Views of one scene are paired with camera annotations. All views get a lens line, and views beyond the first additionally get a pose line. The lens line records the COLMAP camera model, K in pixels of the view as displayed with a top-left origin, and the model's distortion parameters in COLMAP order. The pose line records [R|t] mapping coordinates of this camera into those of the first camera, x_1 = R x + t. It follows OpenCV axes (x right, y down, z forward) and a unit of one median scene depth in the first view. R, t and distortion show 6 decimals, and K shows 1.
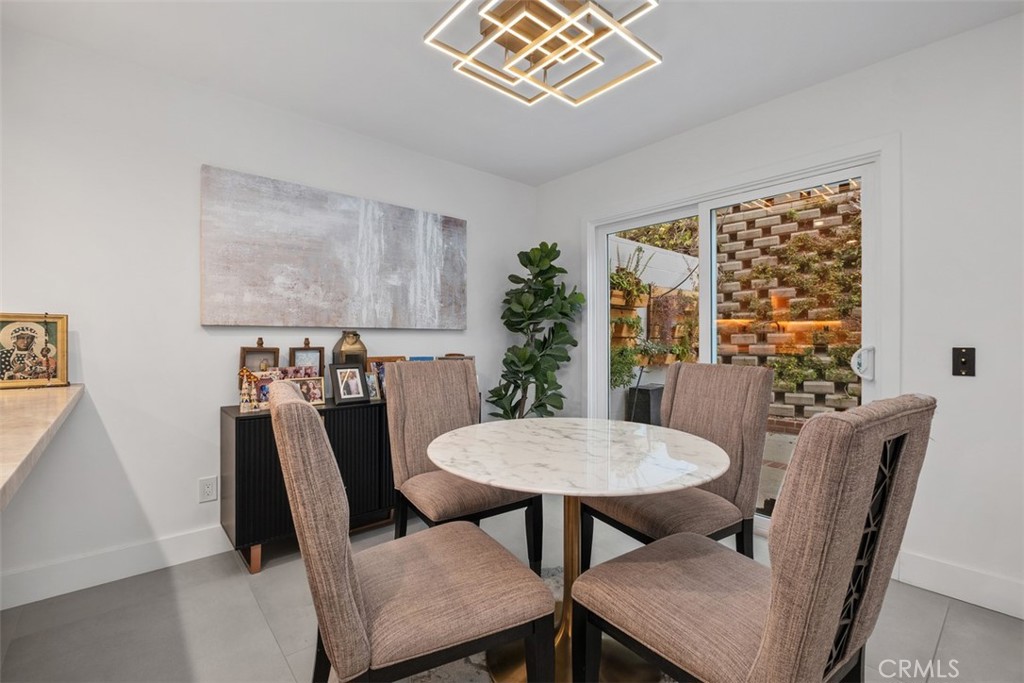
lens RADIAL K [[445.5, 0, 513.3], [0, 445.5, 337.5], [0, 0, 1]] dist [-0.003344, -0.000533]
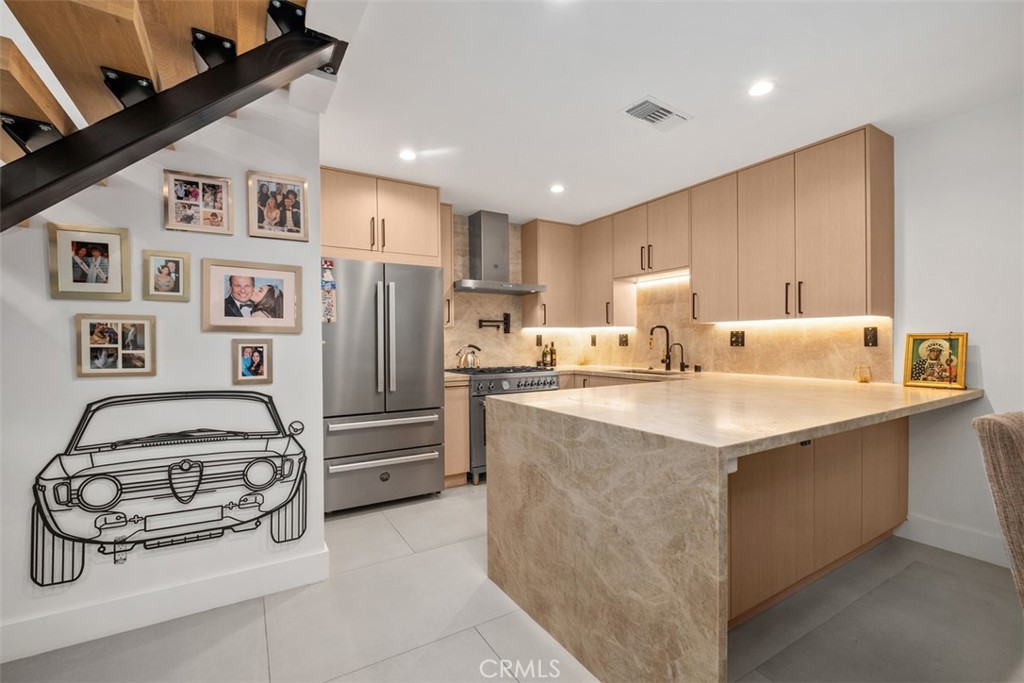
lens RADIAL K [[441.7, 0, 508.0], [0, 441.7, 343.5], [0, 0, 1]] dist [-0.001324, -0.000385]
pose [[-0.178178, 0.006617, -0.983976, 0.320667], [0.009582, 0.999942, 0.004990, -0.028359], [0.983952, -0.008539, -0.178231, -0.036645]]
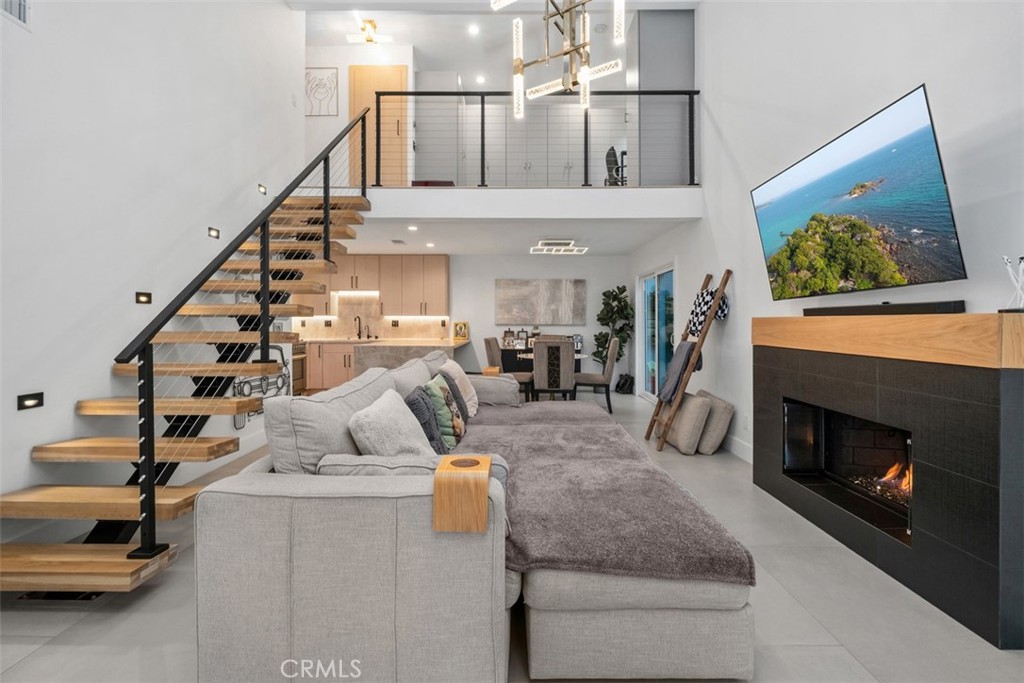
lens RADIAL K [[441.7, 0, 511.7], [0, 441.7, 330.1], [0, 0, 1]] dist [0.001131, -0.006993]
pose [[0.749293, 0.011770, -0.662134, 1.513469], [-0.001556, 0.999871, 0.016012, -0.033901], [0.662237, -0.010967, 0.749214, -1.358181]]
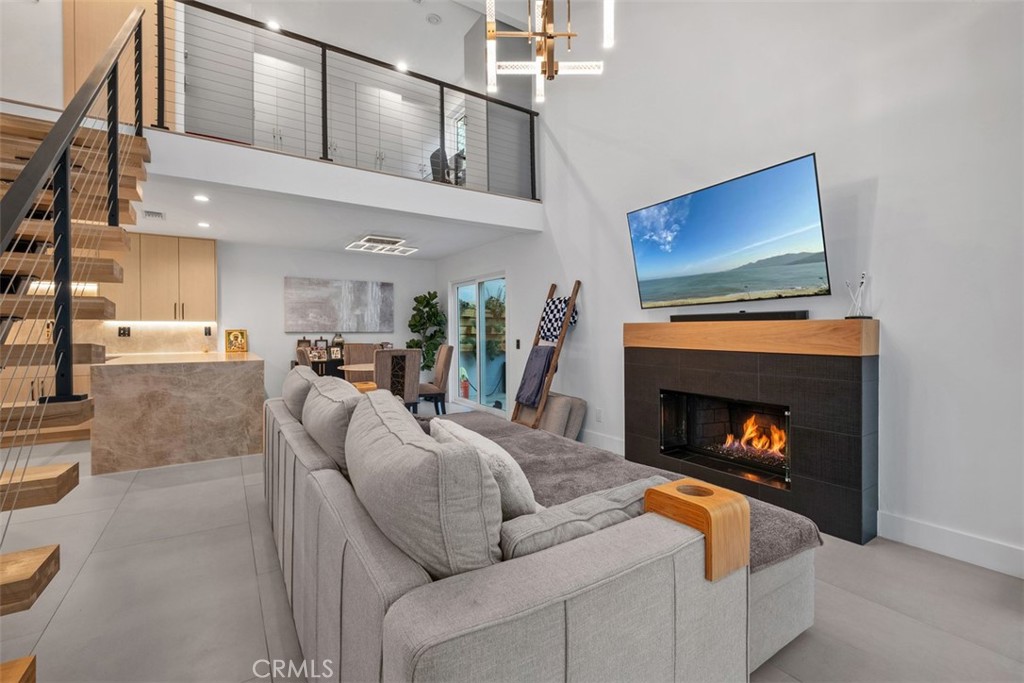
lens RADIAL K [[445.5, 0, 513.3], [0, 445.5, 337.5], [0, 0, 1]] dist [-0.003344, -0.000533]
pose [[0.990978, -0.001917, -0.134013, 1.014740], [0.004014, 0.999874, 0.015383, -0.027221], [0.133967, -0.015782, 0.990860, -1.462230]]
